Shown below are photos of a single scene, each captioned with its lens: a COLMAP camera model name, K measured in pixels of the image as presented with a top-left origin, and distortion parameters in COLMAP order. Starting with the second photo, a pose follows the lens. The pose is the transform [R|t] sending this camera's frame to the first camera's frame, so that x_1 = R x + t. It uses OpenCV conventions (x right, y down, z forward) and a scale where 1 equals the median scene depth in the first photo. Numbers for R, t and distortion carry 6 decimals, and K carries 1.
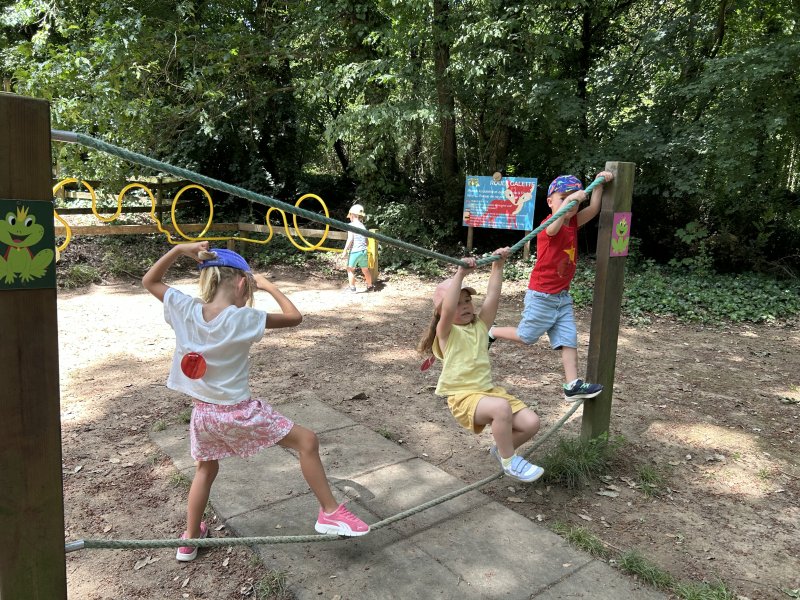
lens RADIAL K [[604.8, 0, 398.7], [0, 604.8, 295.1], [0, 0, 1]] dist [-0.003974, -0.000434]
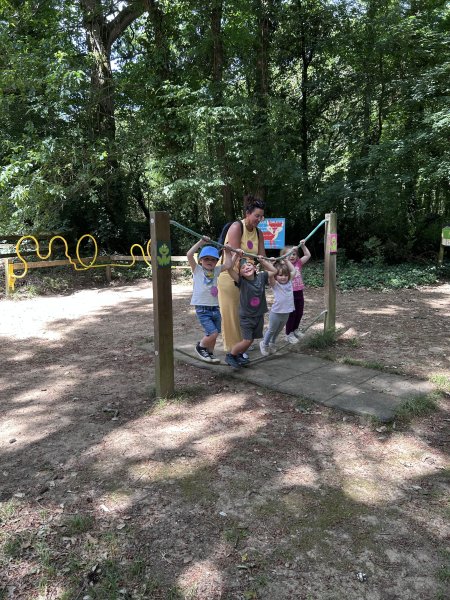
lens RADIAL K [[453.6, 0, 225.6], [0, 453.6, 302.5], [0, 0, 1]] dist [-0.003974, -0.000434]
pose [[0.991089, -0.079964, 0.106529, -0.103186], [0.080767, 0.996728, -0.003238, 0.039700], [-0.105922, 0.011813, 0.994304, -0.283855]]
